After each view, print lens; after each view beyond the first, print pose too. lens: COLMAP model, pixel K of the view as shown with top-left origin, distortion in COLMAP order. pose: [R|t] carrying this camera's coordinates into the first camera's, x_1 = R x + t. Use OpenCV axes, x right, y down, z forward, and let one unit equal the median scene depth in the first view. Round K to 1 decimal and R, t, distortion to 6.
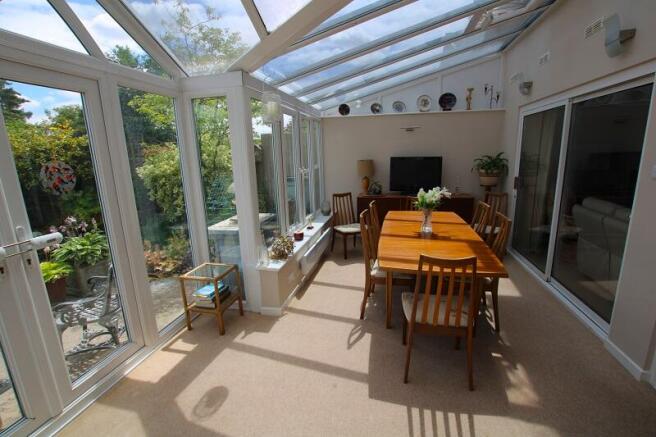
lens RADIAL K [[296.8, 0, 330.1], [0, 296.8, 221.5], [0, 0, 1]] dist [-0.031772, 0.000454]
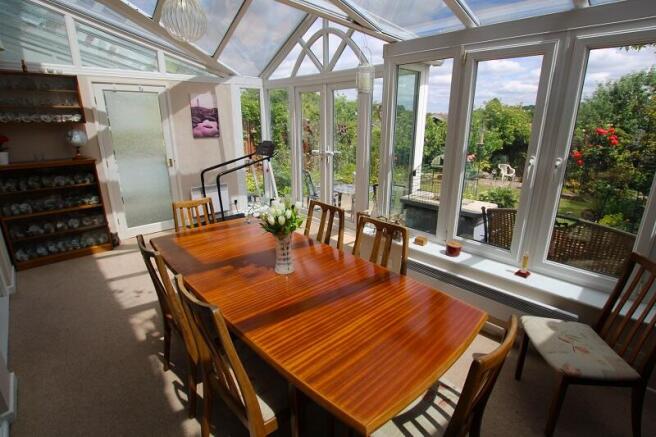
lens RADIAL K [[326.0, 0, 338.9], [0, 326.0, 217.8], [0, 0, 1]] dist [-0.032154, 0.000083]
pose [[-0.548856, 0.263338, -0.793354, 0.831025], [-0.179894, 0.889634, 0.419750, -0.385307], [0.816330, 0.373102, -0.440908, 1.503170]]
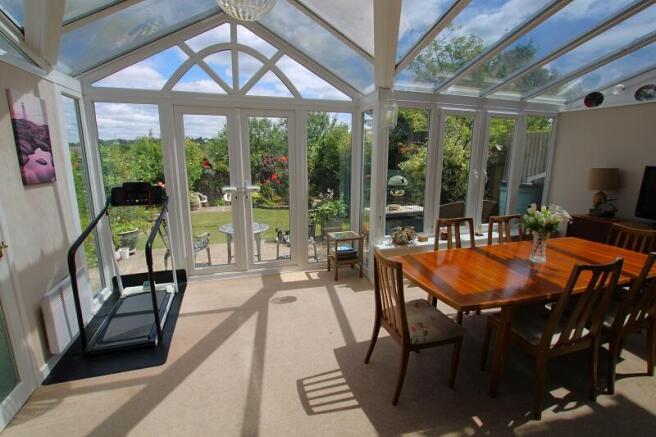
lens RADIAL K [[304.8, 0, 331.3], [0, 304.8, 219.8], [0, 0, 1]] dist [-0.028345, 0.001291]
pose [[0.512056, 0.204242, -0.834316, 0.762217], [-0.211863, 0.971341, 0.107756, -0.048621], [0.832414, 0.121584, 0.540652, 0.157838]]
